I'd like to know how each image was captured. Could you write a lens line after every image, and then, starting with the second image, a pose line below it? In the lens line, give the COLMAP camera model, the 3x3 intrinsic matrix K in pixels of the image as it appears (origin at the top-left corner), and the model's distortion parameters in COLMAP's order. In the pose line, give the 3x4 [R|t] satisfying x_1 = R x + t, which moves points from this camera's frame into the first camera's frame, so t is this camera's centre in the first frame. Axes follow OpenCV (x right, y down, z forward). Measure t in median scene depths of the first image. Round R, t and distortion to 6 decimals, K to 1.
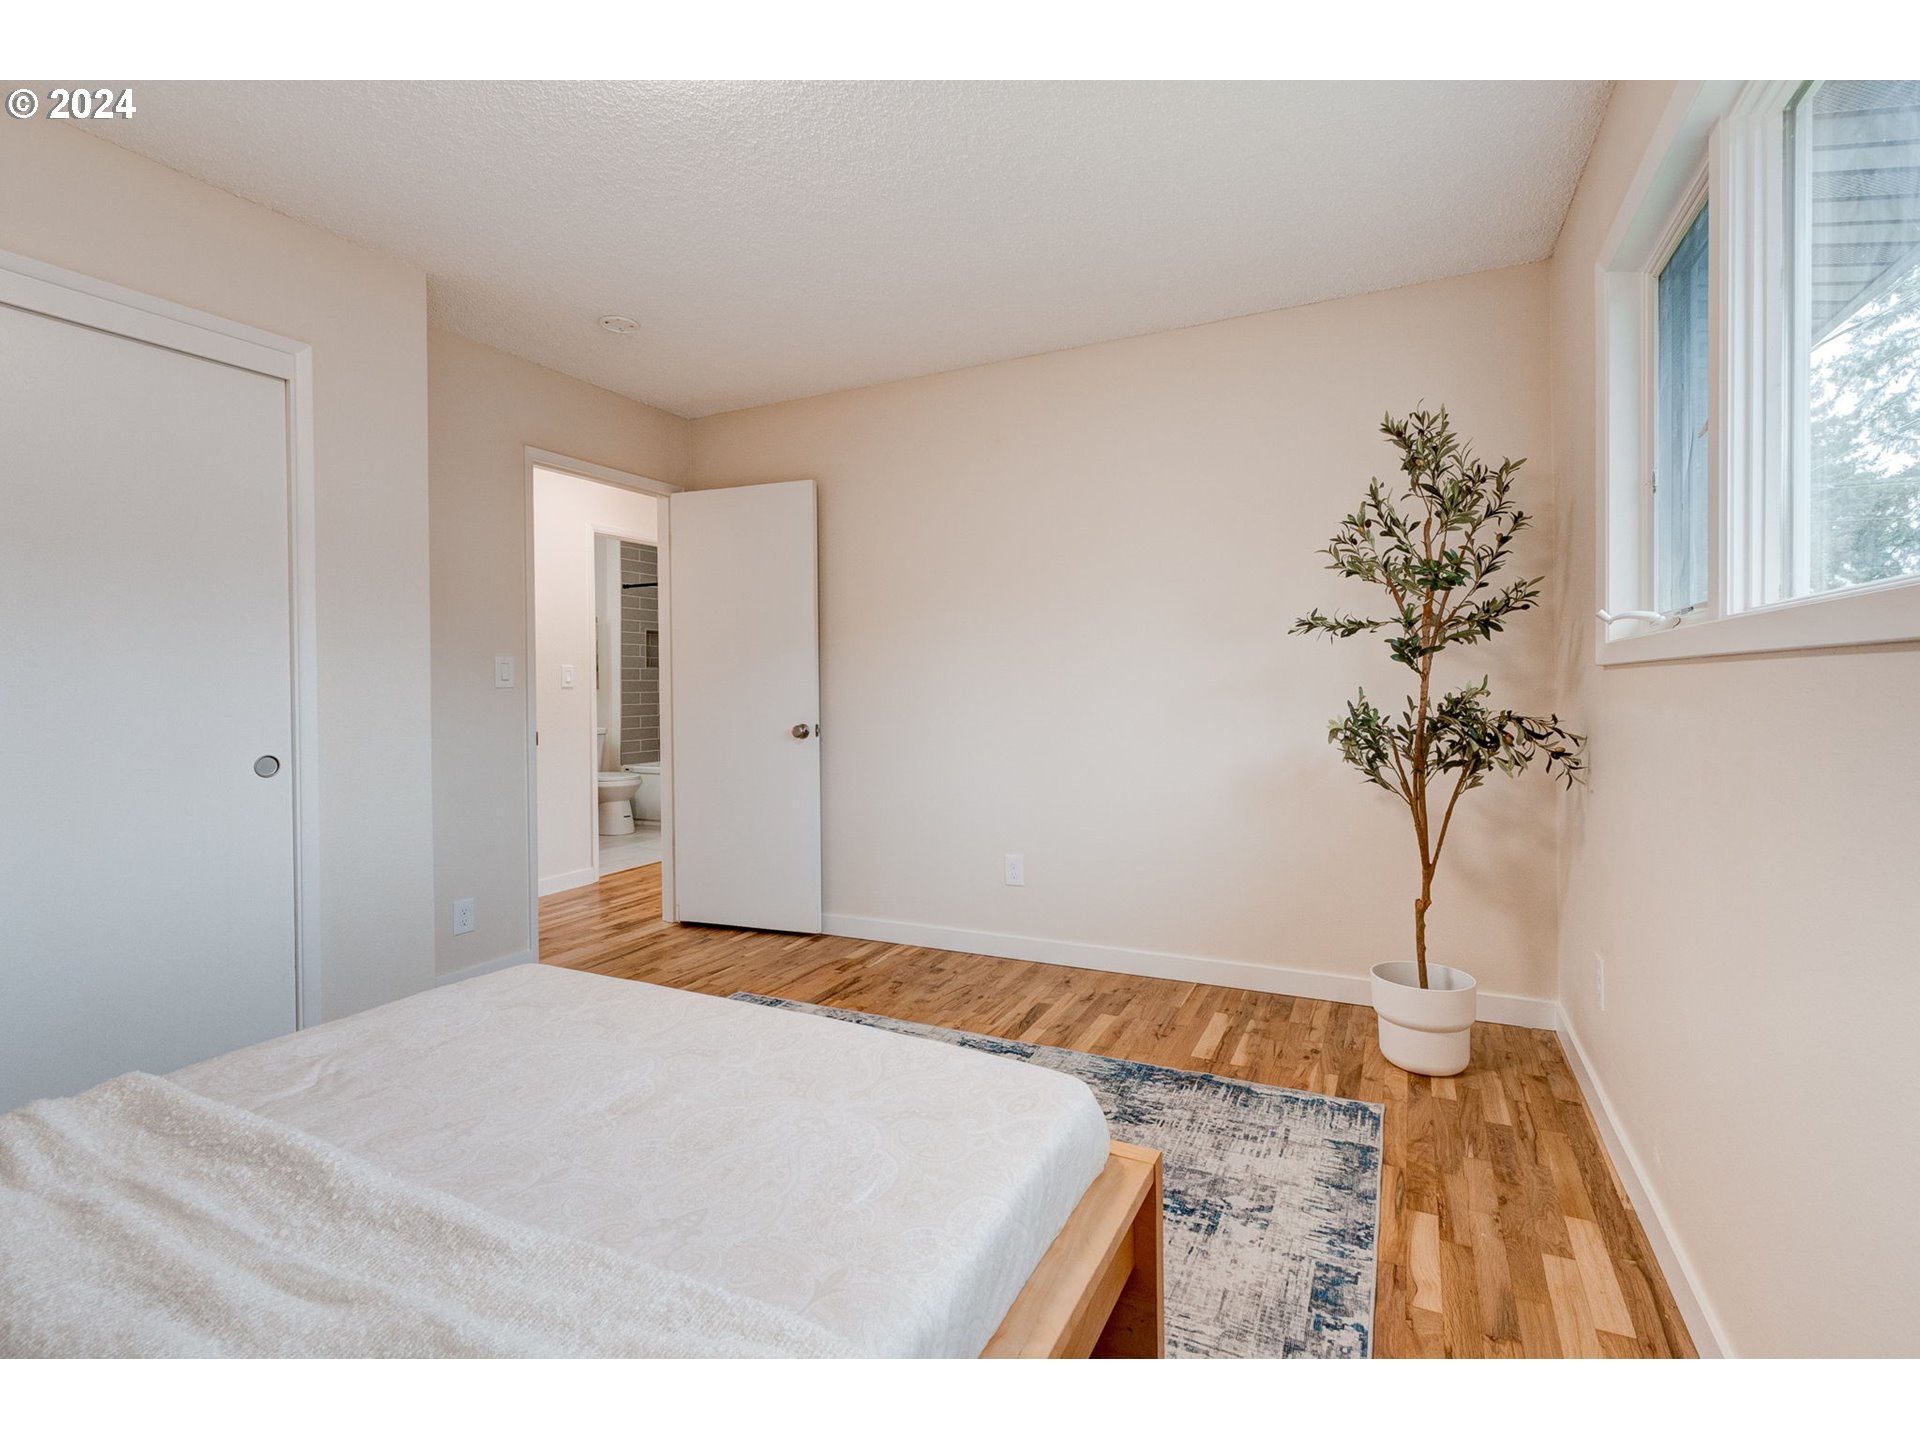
lens RADIAL K [[889.8, 0, 946.9], [0, 889.8, 718.1], [0, 0, 1]] dist [0.005881, 0.000386]
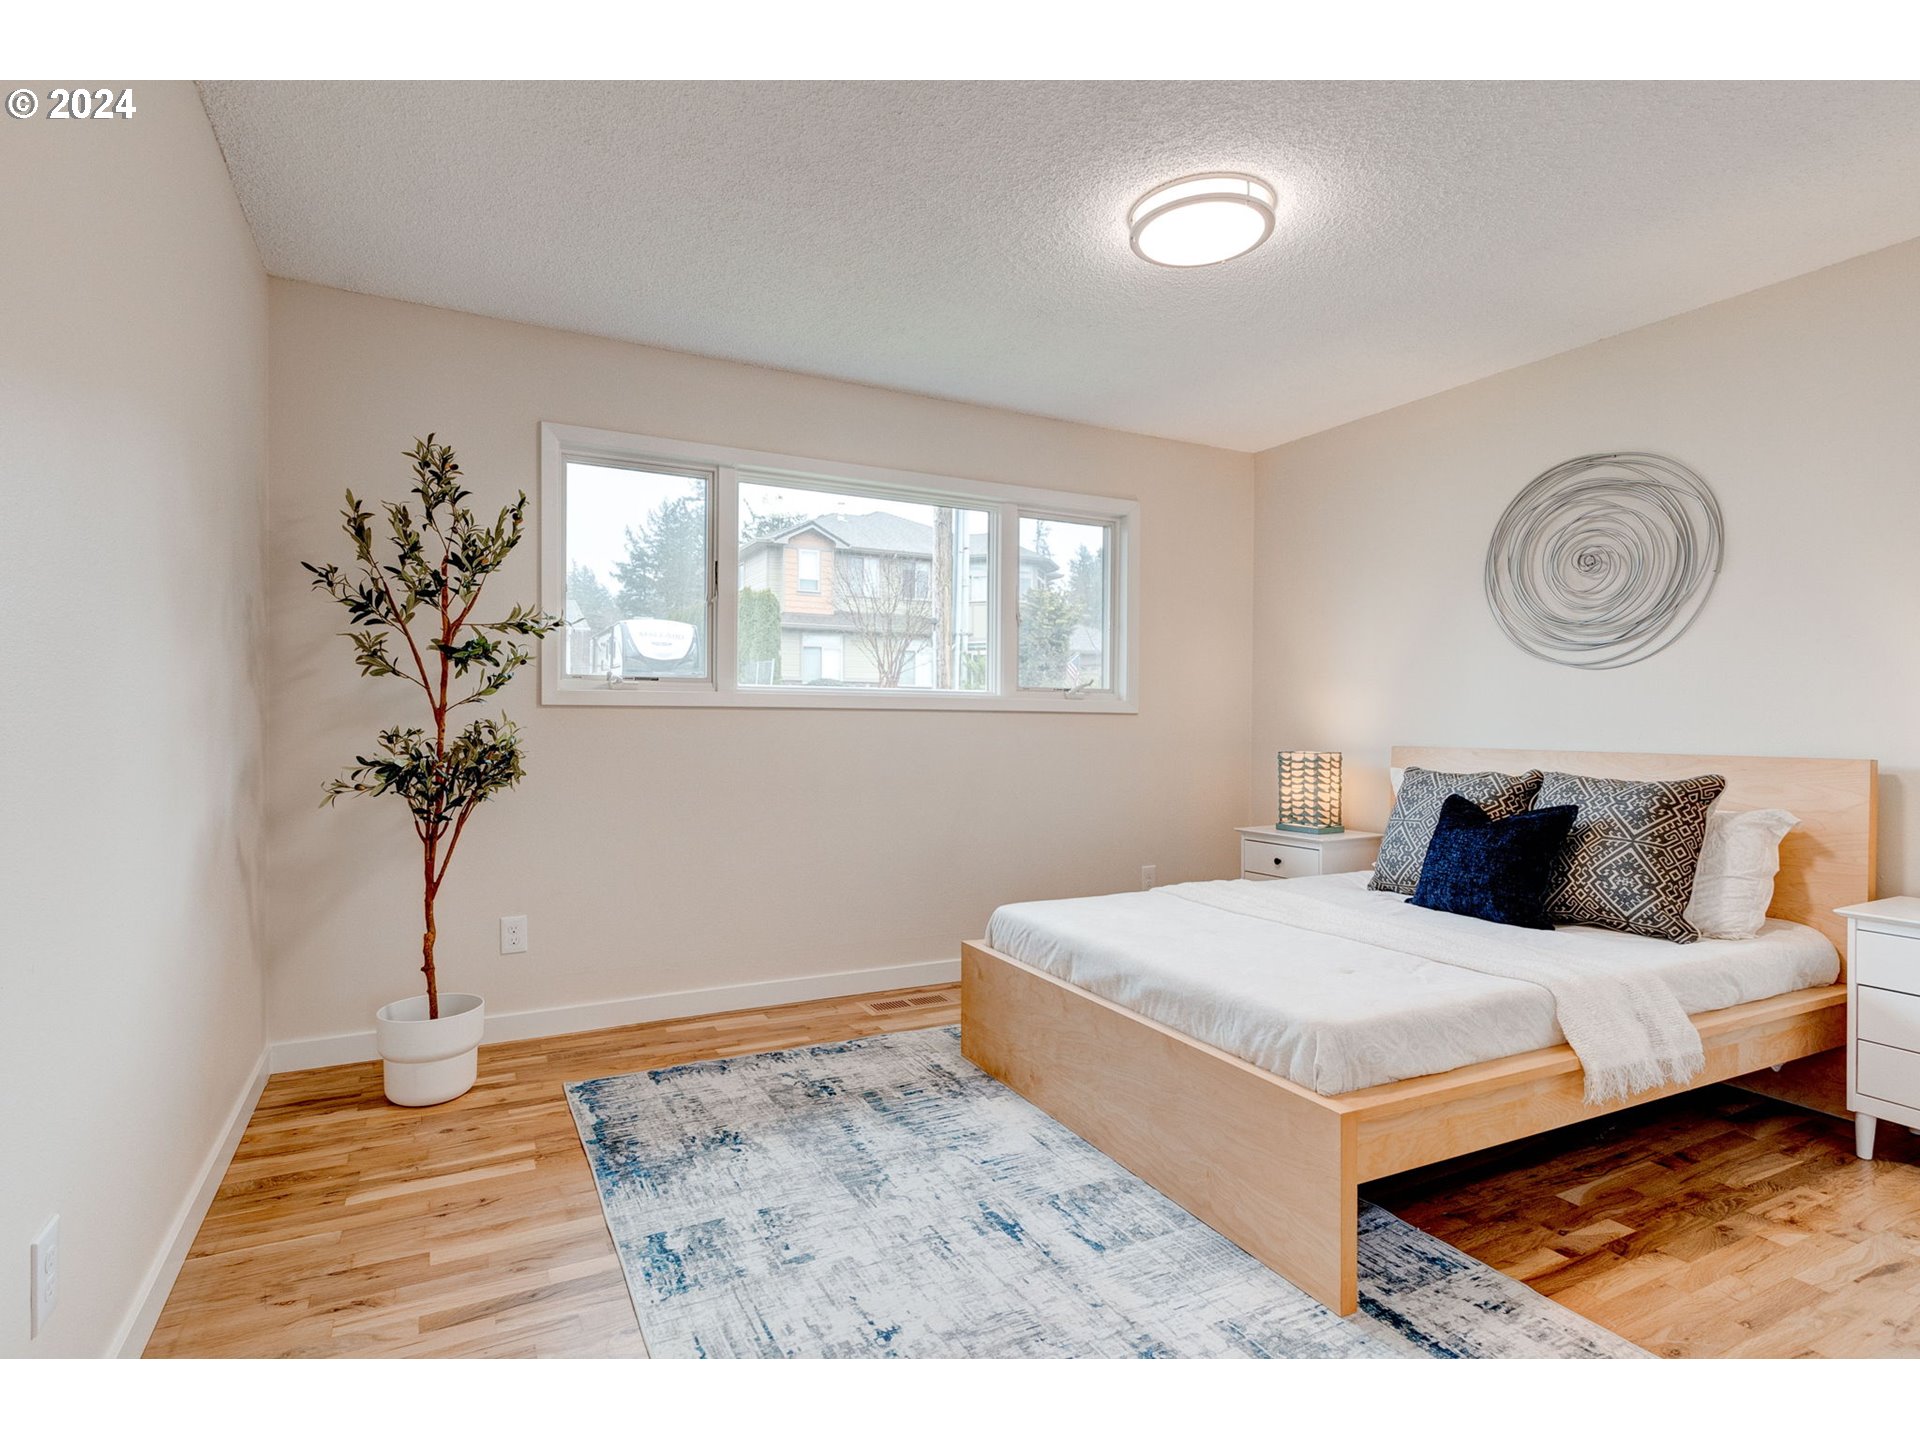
lens RADIAL K [[889.8, 0, 946.9], [0, 889.8, 718.1], [0, 0, 1]] dist [0.005881, 0.000386]
pose [[-0.804024, -0.004880, 0.594576, -0.585981], [0.012604, 0.999602, 0.025247, -0.062057], [-0.594463, 0.027793, -0.803643, 1.595892]]
